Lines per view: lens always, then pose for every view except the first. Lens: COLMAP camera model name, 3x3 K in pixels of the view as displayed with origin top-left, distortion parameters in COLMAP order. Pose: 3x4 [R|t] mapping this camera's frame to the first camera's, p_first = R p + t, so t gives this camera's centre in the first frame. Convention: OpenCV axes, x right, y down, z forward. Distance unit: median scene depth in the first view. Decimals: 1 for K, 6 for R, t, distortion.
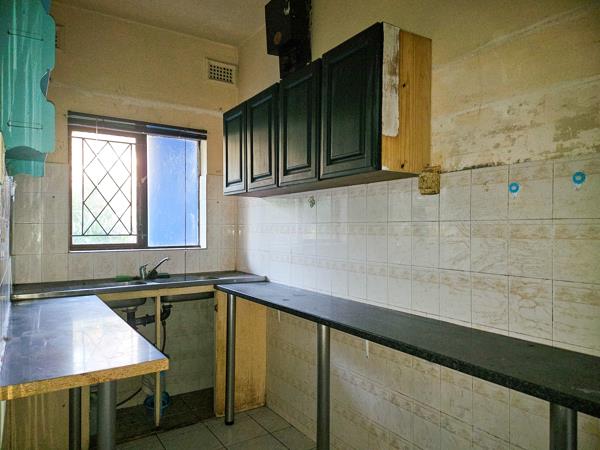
lens RADIAL K [[440.1, 0, 301.2], [0, 440.1, 229.7], [0, 0, 1]] dist [0.011692, 0.002792]
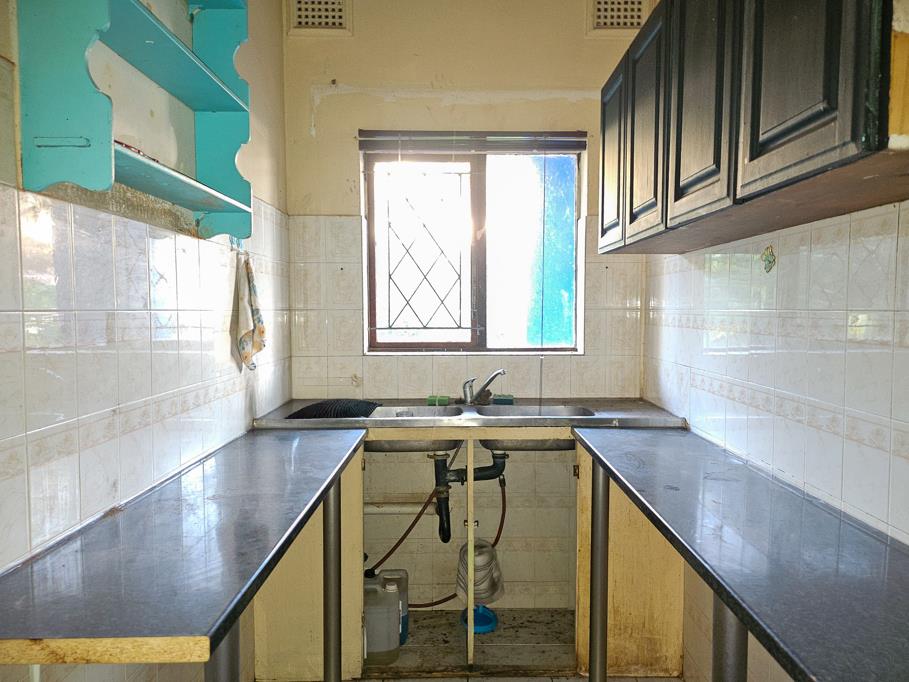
lens RADIAL K [[666.7, 0, 456.3], [0, 666.7, 348.1], [0, 0, 1]] dist [0.011692, 0.002792]
pose [[0.823323, 0.033172, -0.566603, 0.127433], [-0.000891, 0.998365, 0.057155, -0.012719], [0.567573, -0.046552, 0.822006, 0.263243]]
